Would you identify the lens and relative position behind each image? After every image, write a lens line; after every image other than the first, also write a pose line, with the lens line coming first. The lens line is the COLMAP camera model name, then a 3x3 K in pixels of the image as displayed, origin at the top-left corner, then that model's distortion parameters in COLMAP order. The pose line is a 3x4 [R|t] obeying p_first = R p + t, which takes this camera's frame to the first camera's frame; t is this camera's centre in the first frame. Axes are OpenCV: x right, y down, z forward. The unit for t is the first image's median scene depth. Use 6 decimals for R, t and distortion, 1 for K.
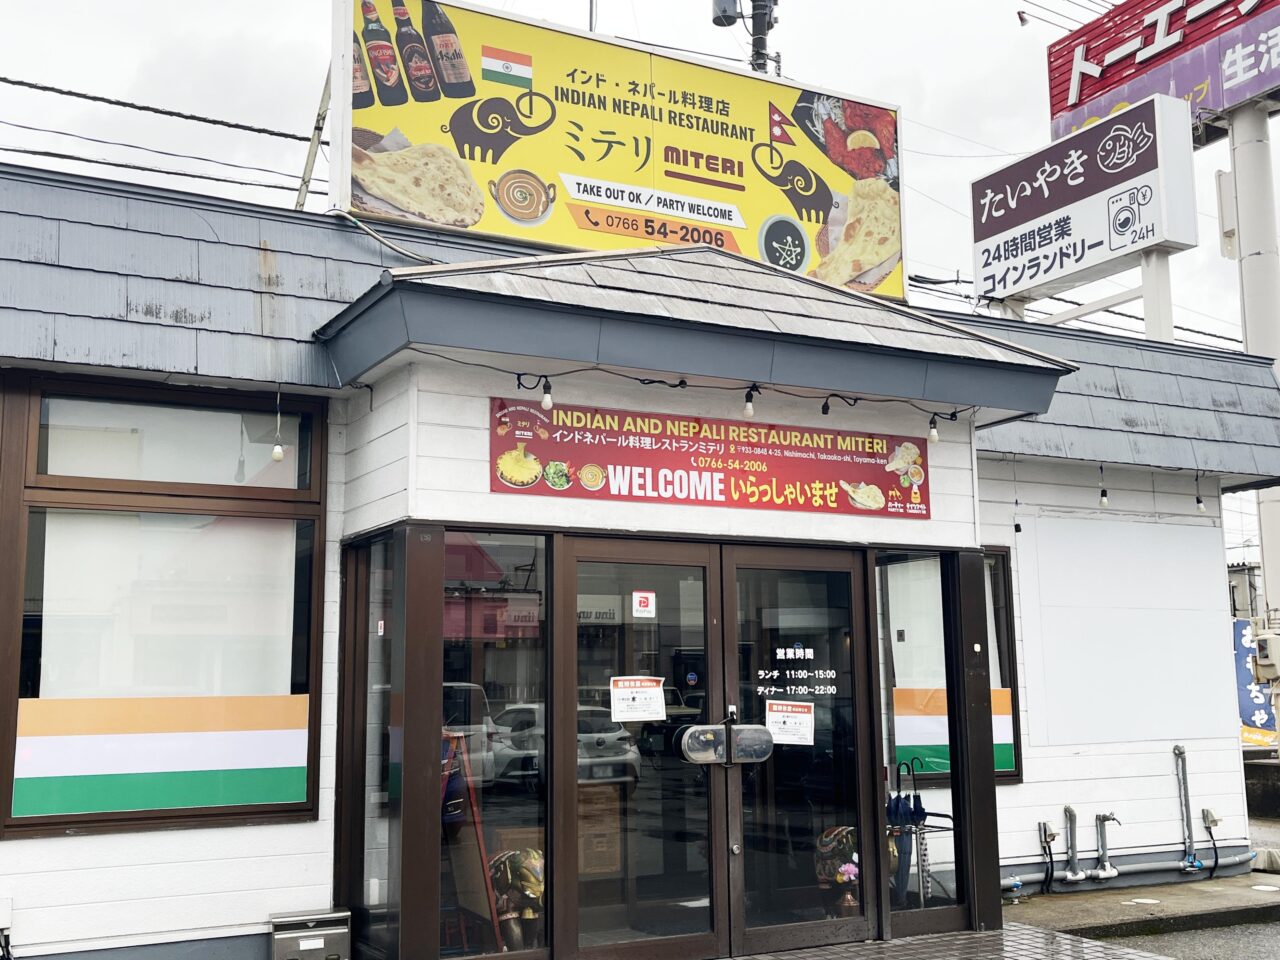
lens RADIAL K [[1397.9, 0, 634.7], [0, 1397.9, 484.2], [0, 0, 1]] dist [0.040089, 0.000000]
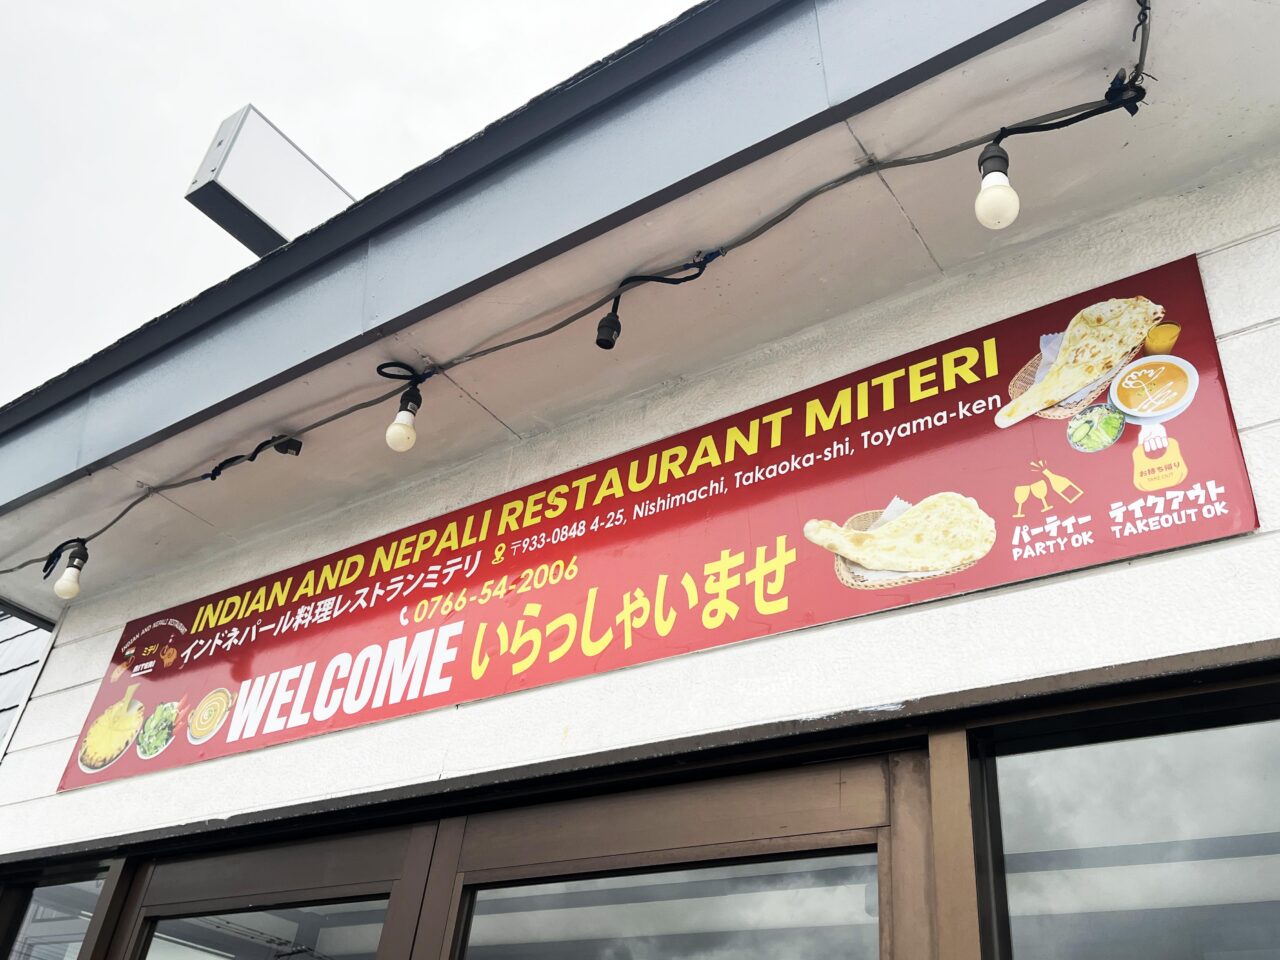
lens RADIAL K [[1135.8, 0, 648.3], [0, 1135.8, 469.5], [0, 0, 1]] dist [0.040702, -0.014589]
pose [[0.438085, -0.465568, -0.768979, 0.322291], [0.030587, 0.862659, -0.504860, 0.106885], [0.898413, 0.197650, 0.392158, 0.885464]]
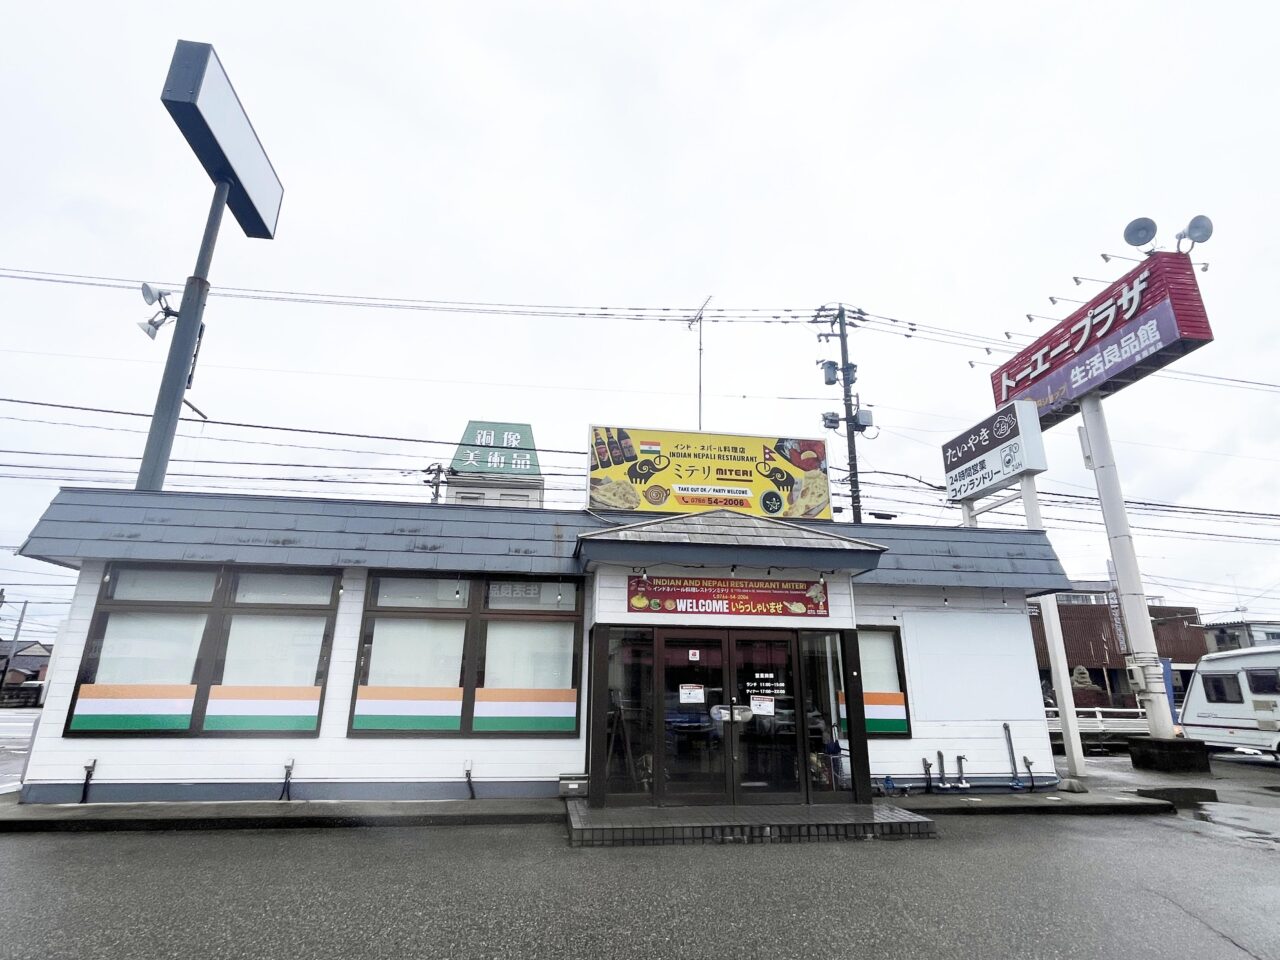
lens RADIAL K [[666.0, 0, 639.9], [0, 666.0, 481.7], [0, 0, 1]] dist [0.000393, -0.000164]
pose [[0.935434, -0.087505, -0.342499, 0.330097], [0.032759, 0.986167, -0.162484, -0.028155], [0.351979, 0.140774, 0.925361, -0.178973]]
